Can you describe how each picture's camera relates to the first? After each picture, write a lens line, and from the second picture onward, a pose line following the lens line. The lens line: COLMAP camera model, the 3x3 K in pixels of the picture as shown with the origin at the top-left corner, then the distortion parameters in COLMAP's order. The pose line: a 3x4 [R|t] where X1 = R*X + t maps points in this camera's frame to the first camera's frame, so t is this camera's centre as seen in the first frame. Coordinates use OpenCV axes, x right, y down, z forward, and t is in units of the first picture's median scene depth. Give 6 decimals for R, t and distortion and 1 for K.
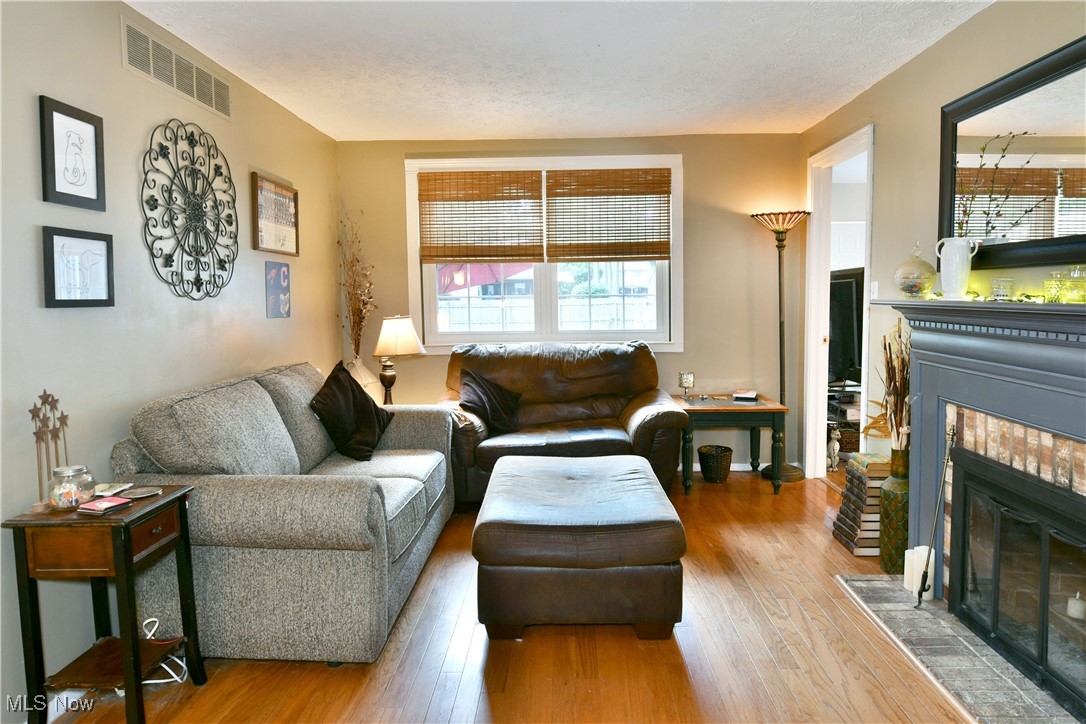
lens RADIAL K [[687.4, 0, 567.9], [0, 687.4, 337.7], [0, 0, 1]] dist [-0.008583, -0.006724]
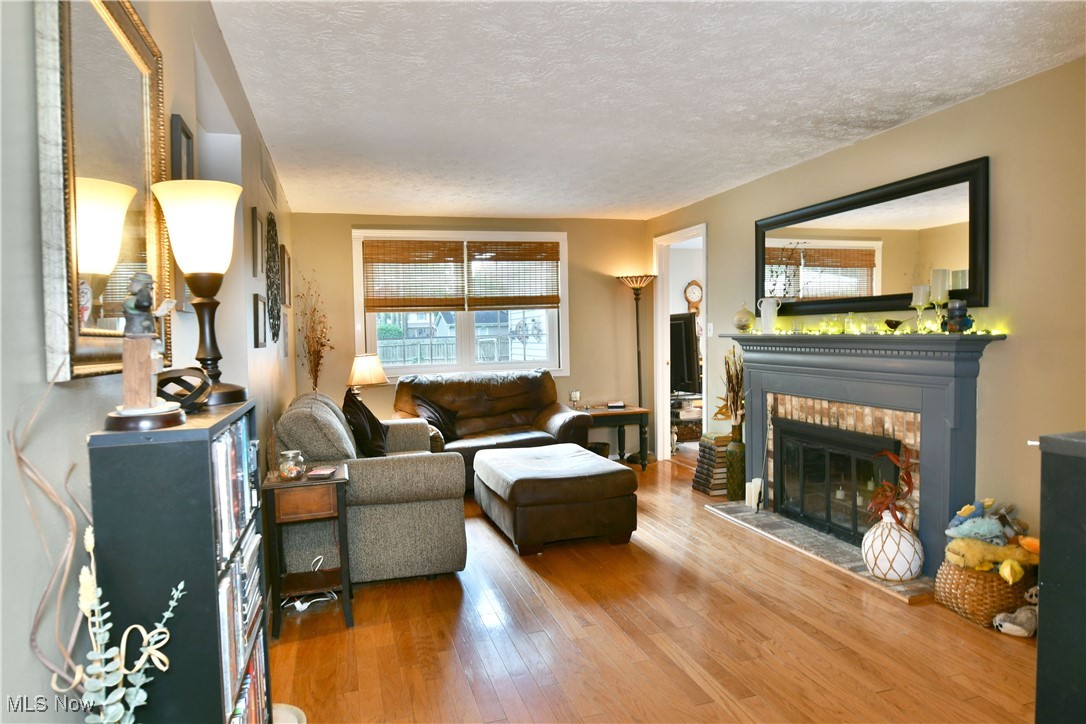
lens RADIAL K [[662.3, 0, 539.8], [0, 662.3, 362.5], [0, 0, 1]] dist [-0.010958, -0.008518]
pose [[0.960010, -0.028336, 0.278529, -0.382564], [0.034451, 0.999260, -0.017082, 0.022590], [-0.277839, 0.025994, 0.960276, -0.371813]]
